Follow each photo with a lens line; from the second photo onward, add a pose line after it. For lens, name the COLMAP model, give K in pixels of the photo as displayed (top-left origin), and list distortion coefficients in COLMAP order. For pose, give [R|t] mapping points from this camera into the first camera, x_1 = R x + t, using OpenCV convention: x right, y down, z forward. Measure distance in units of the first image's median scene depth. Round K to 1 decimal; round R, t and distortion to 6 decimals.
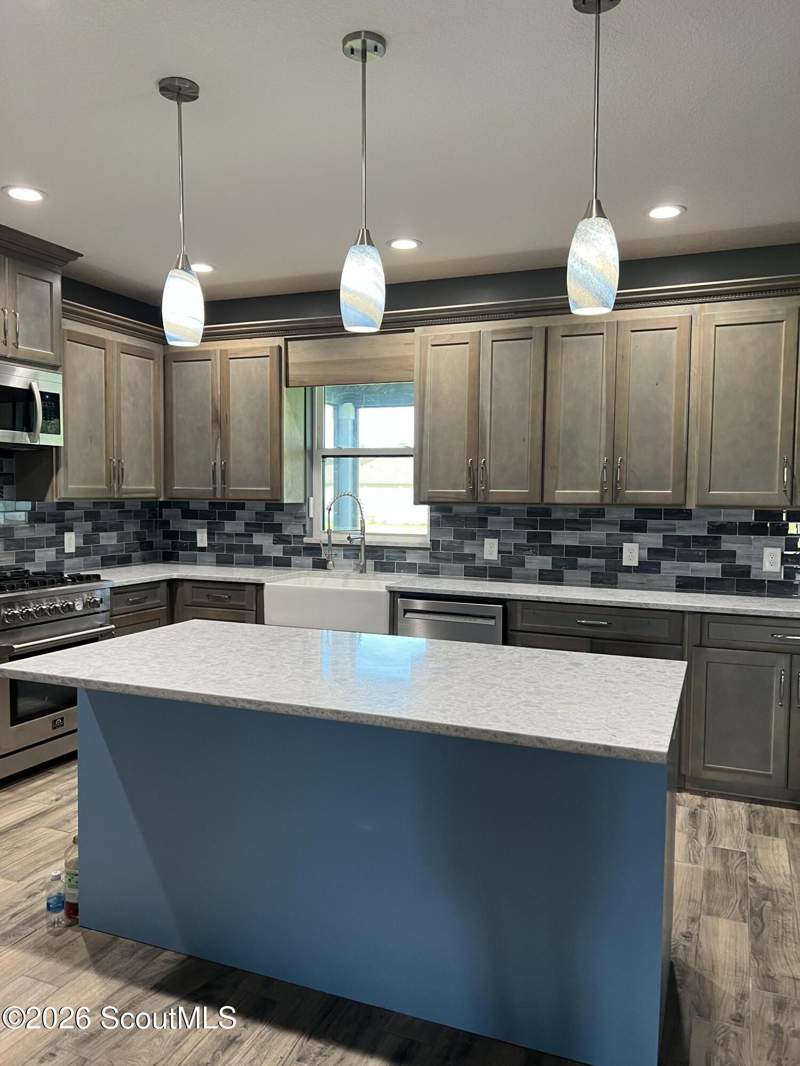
lens RADIAL K [[817.4, 0, 400.0], [0, 817.4, 533.0], [0, 0, 1]] dist [0.054121, -0.008162]
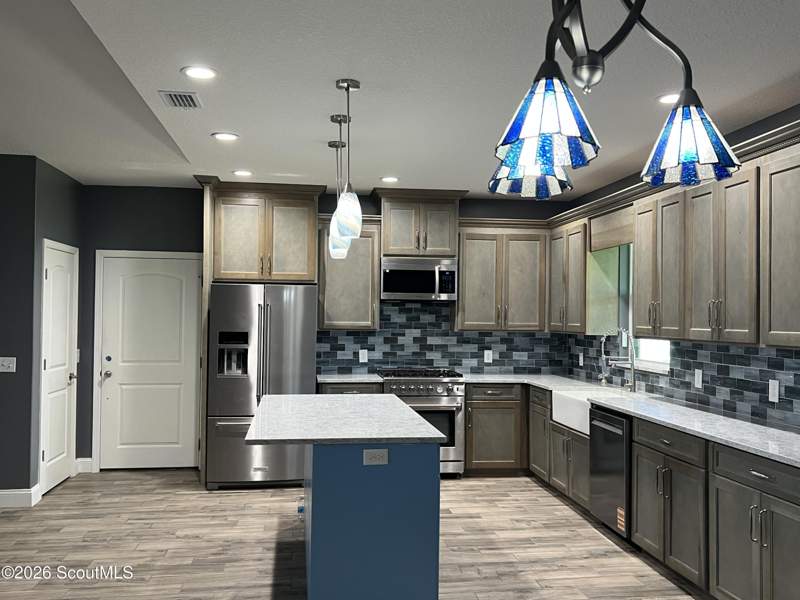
lens RADIAL K [[733.5, 0, 400.0], [0, 733.5, 300.0], [0, 0, 1]] dist [0.144190, -0.010888]
pose [[0.513055, -0.022558, -0.858059, 0.807314], [-0.050098, 0.997164, -0.056170, -0.010198], [0.856892, 0.071806, 0.510470, 0.090222]]
